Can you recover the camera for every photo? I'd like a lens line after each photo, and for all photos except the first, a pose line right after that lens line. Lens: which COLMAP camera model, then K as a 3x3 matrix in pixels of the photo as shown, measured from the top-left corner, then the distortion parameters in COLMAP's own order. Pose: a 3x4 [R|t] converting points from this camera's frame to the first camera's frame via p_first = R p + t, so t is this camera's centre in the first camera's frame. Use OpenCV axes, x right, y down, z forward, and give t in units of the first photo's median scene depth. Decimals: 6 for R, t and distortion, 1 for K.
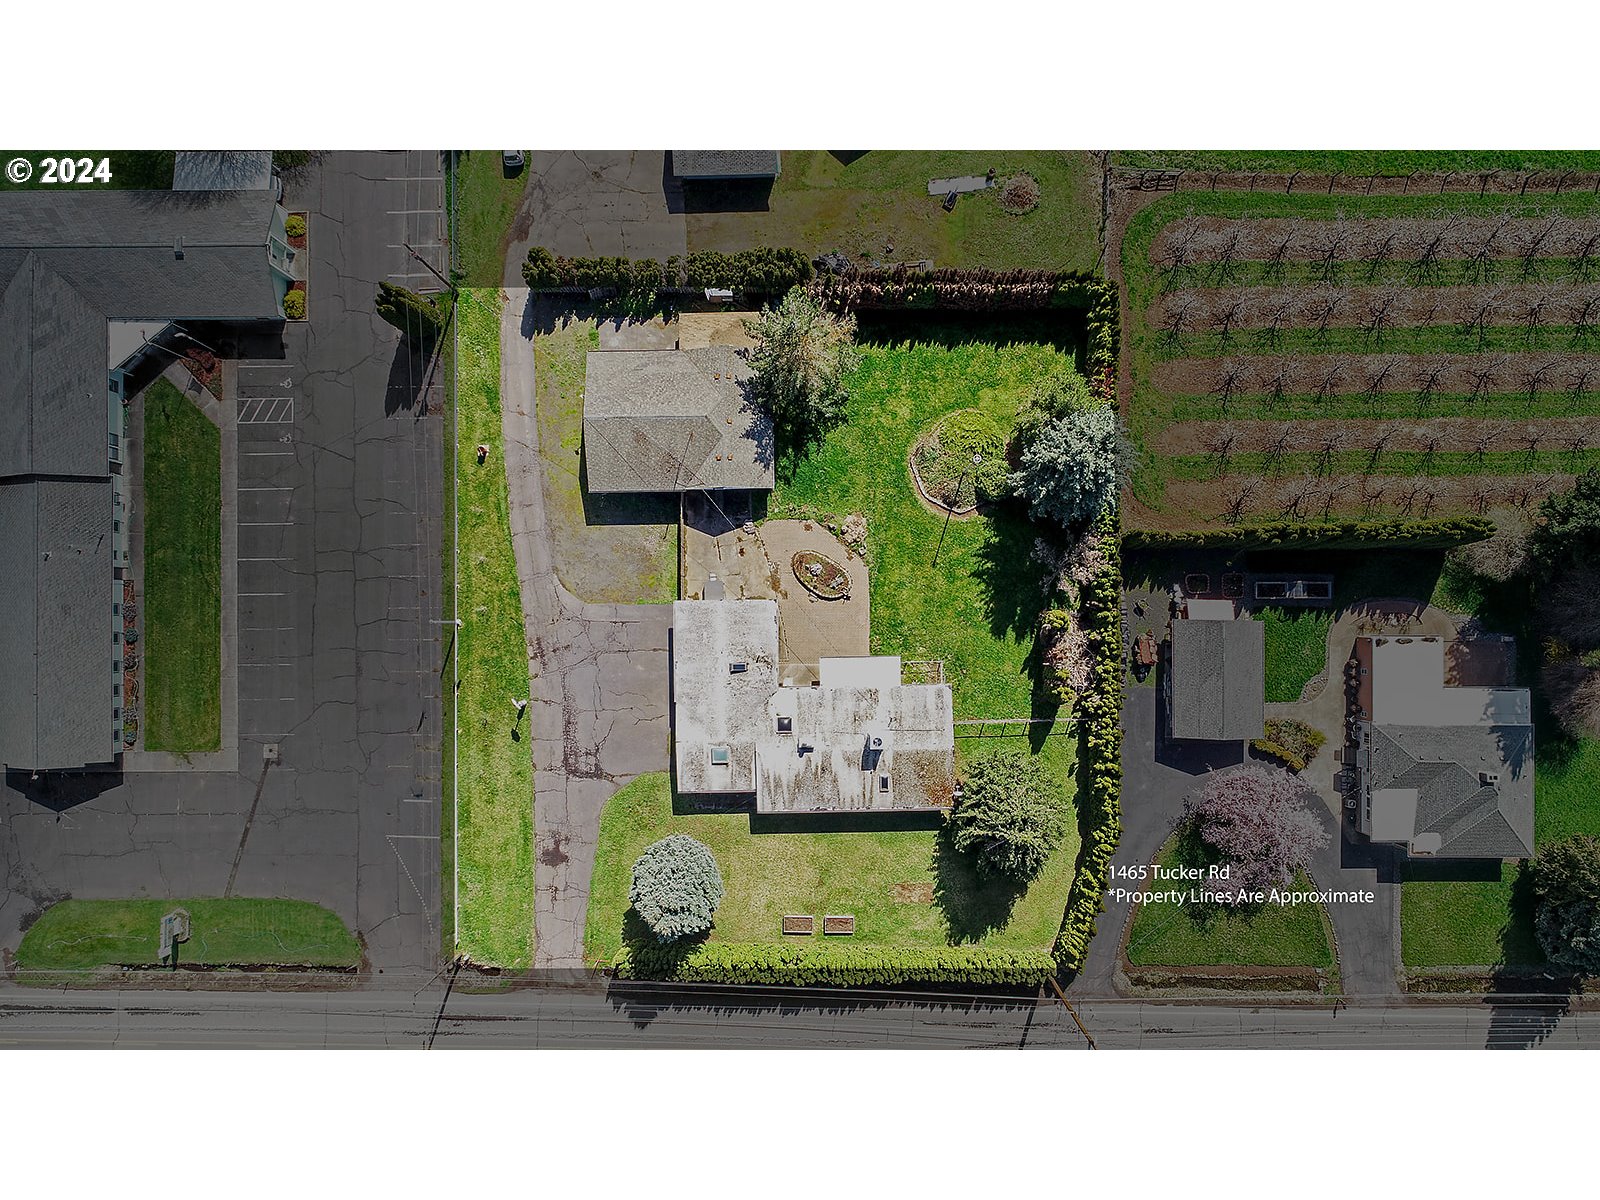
lens RADIAL K [[1066.8, 0, 801.8], [0, 1066.8, 602.5], [0, 0, 1]] dist [0.001569, -0.004890]
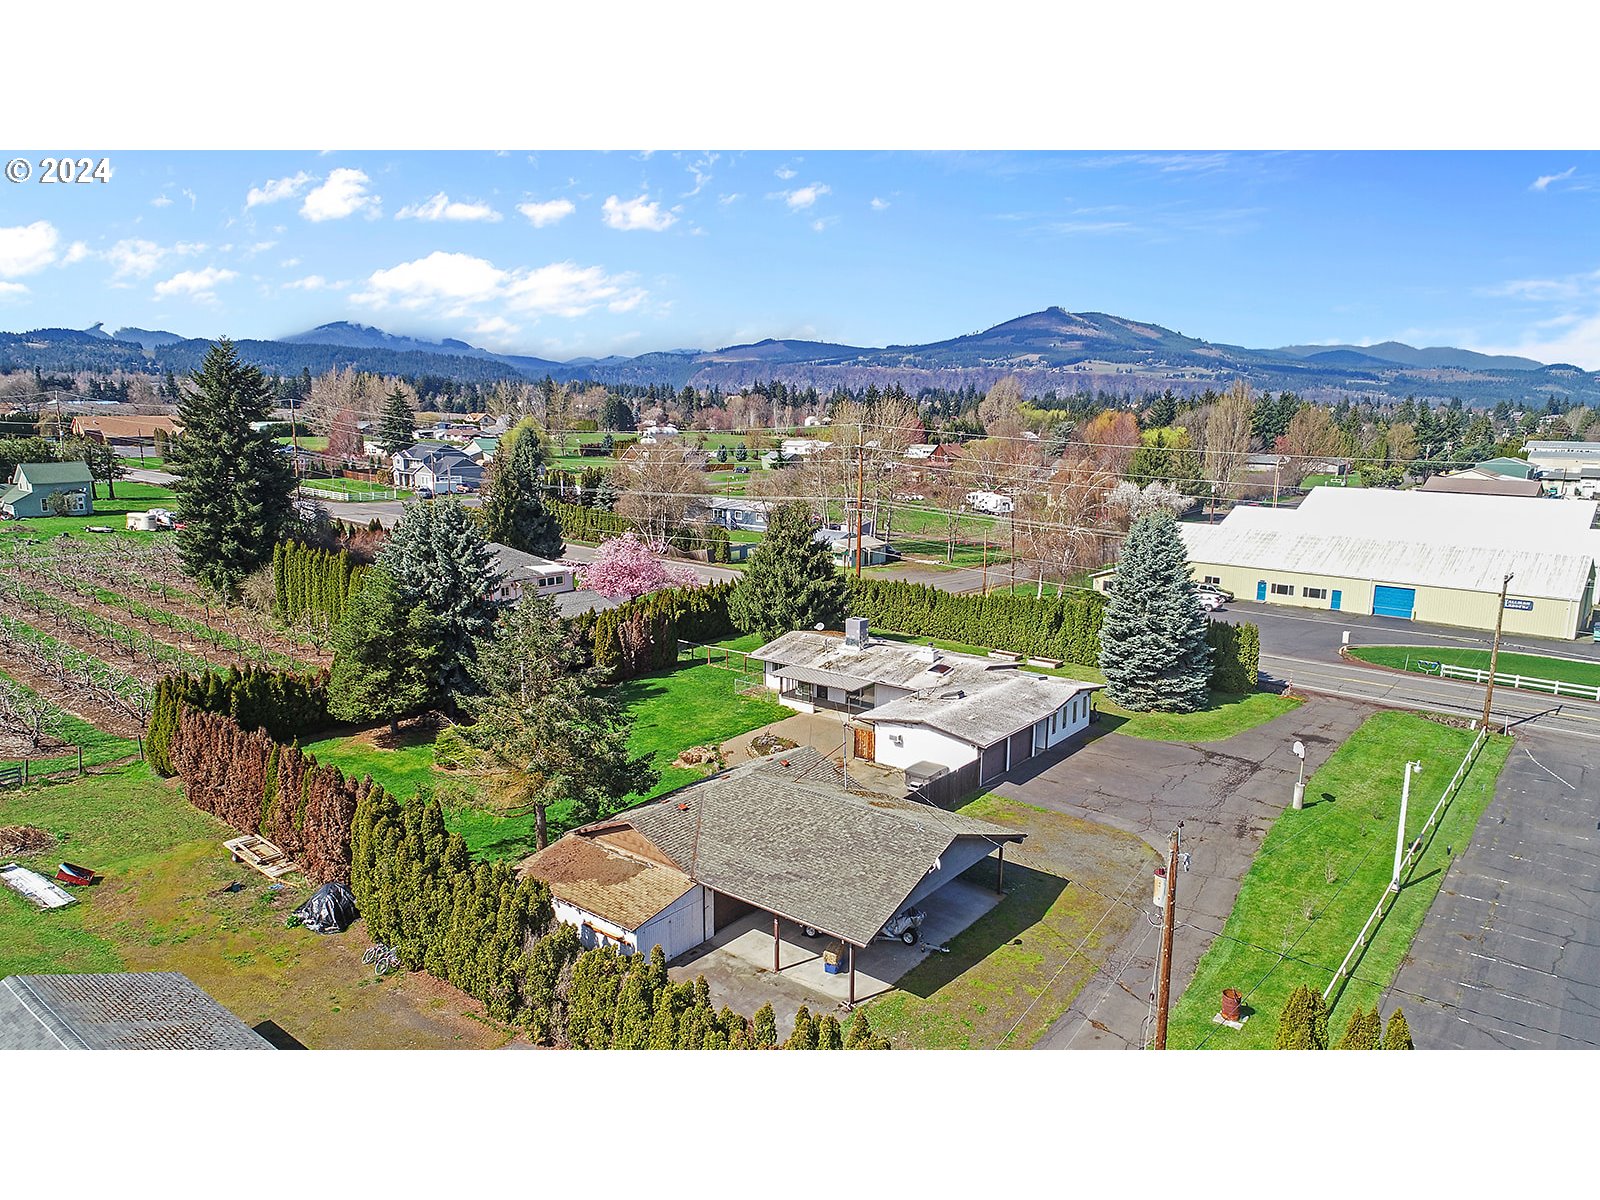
lens RADIAL K [[1066.8, 0, 804.9], [0, 1066.8, 600.6], [0, 0, 1]] dist [0.001569, -0.004890]
pose [[-0.776038, -0.111698, 0.620716, -0.402935], [0.630671, -0.130754, 0.764956, -0.518414], [-0.004283, 0.985103, 0.171915, 0.784591]]
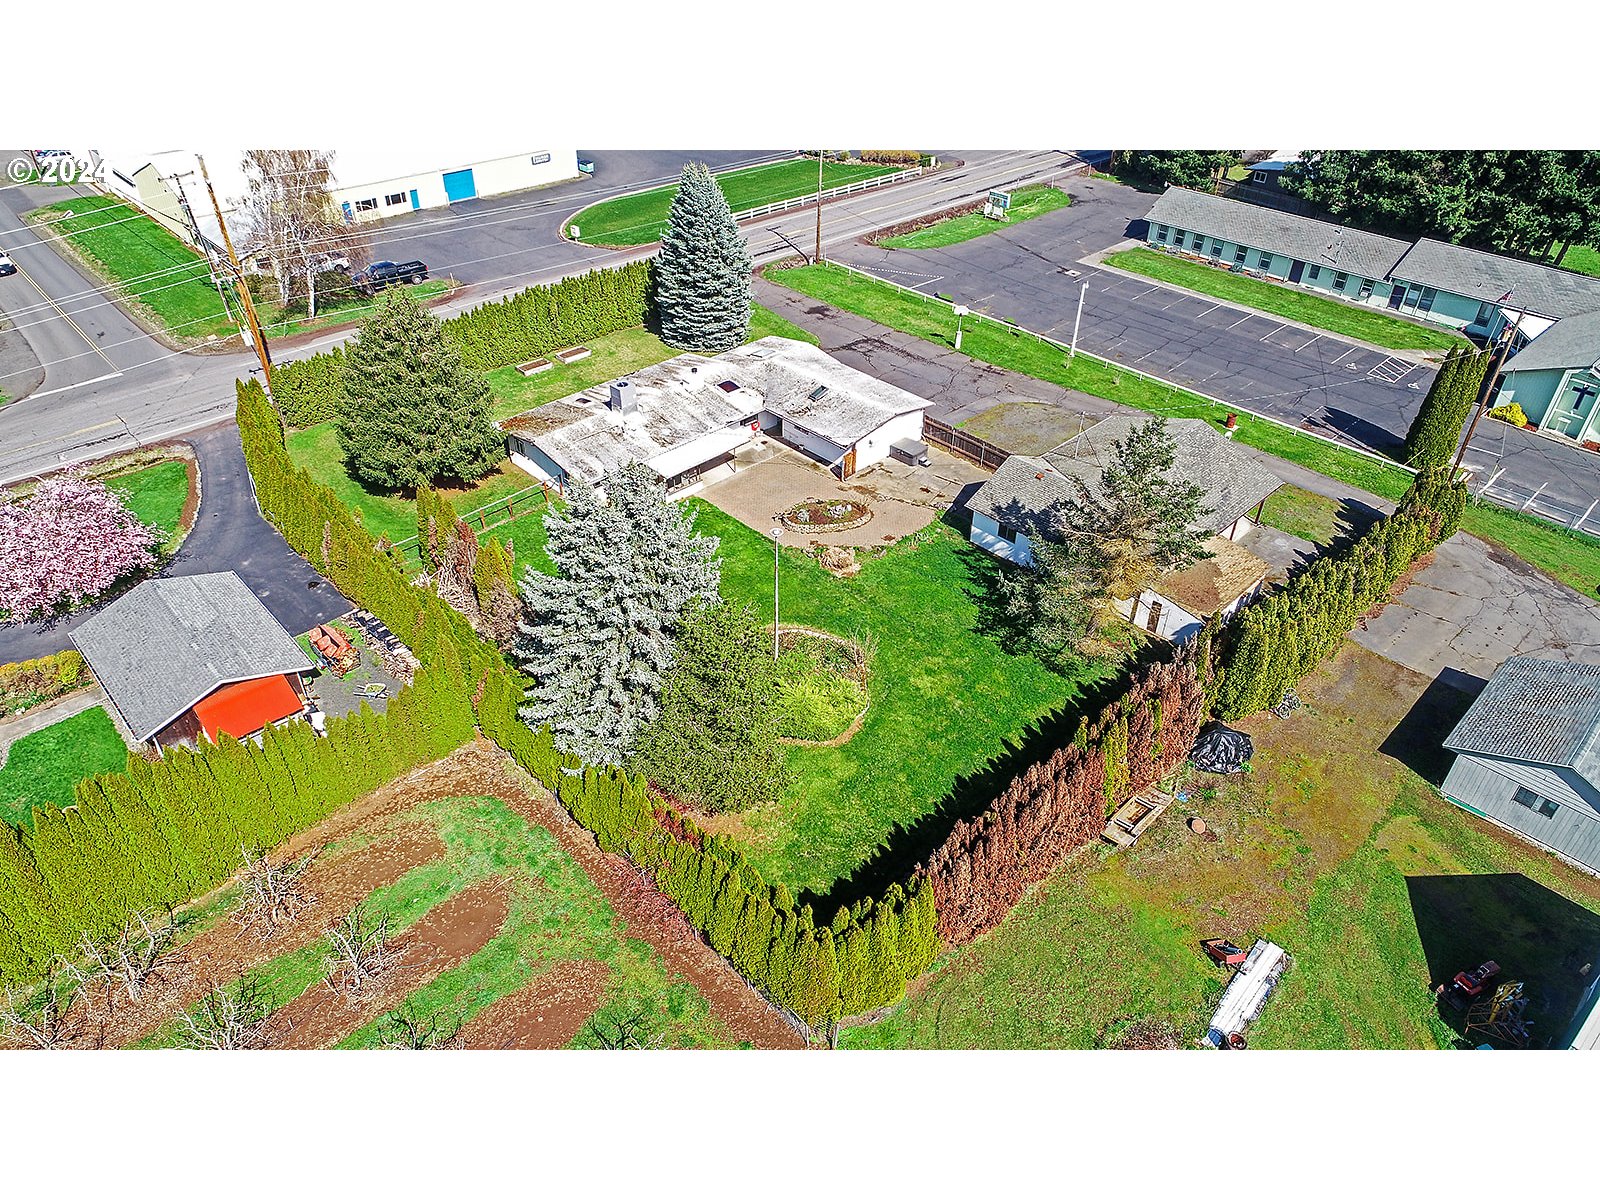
lens RADIAL K [[1066.8, 0, 806.2], [0, 1066.8, 594.5], [0, 0, 1]] dist [0.001569, -0.004890]
pose [[-0.721617, 0.412090, -0.556283, 0.438355], [-0.692290, -0.427435, 0.581407, -0.445506], [0.001817, 0.804662, 0.593730, 0.621727]]
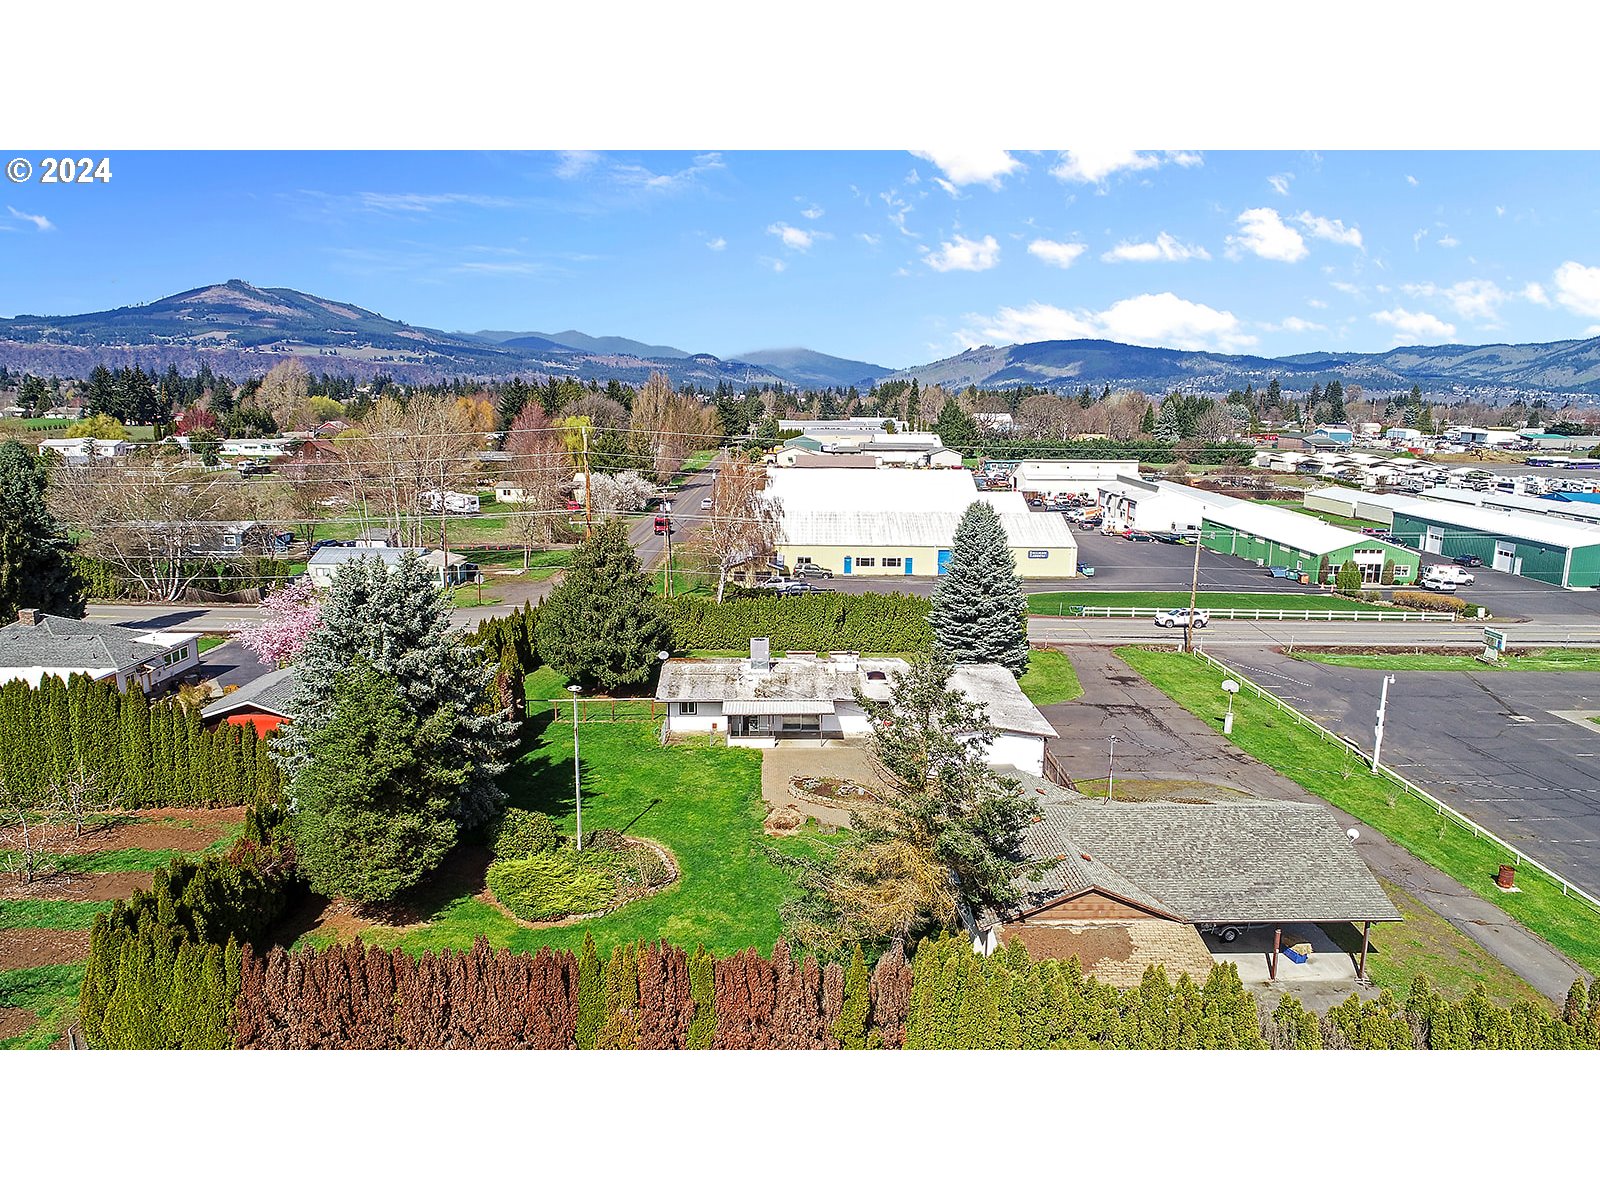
lens RADIAL K [[1066.8, 0, 803.3], [0, 1066.8, 598.9], [0, 0, 1]] dist [0.001569, -0.004890]
pose [[-0.999837, 0.006554, -0.016847, 0.048642], [-0.017769, -0.185113, 0.982557, -0.616421], [0.003321, 0.982695, 0.185199, 0.768349]]
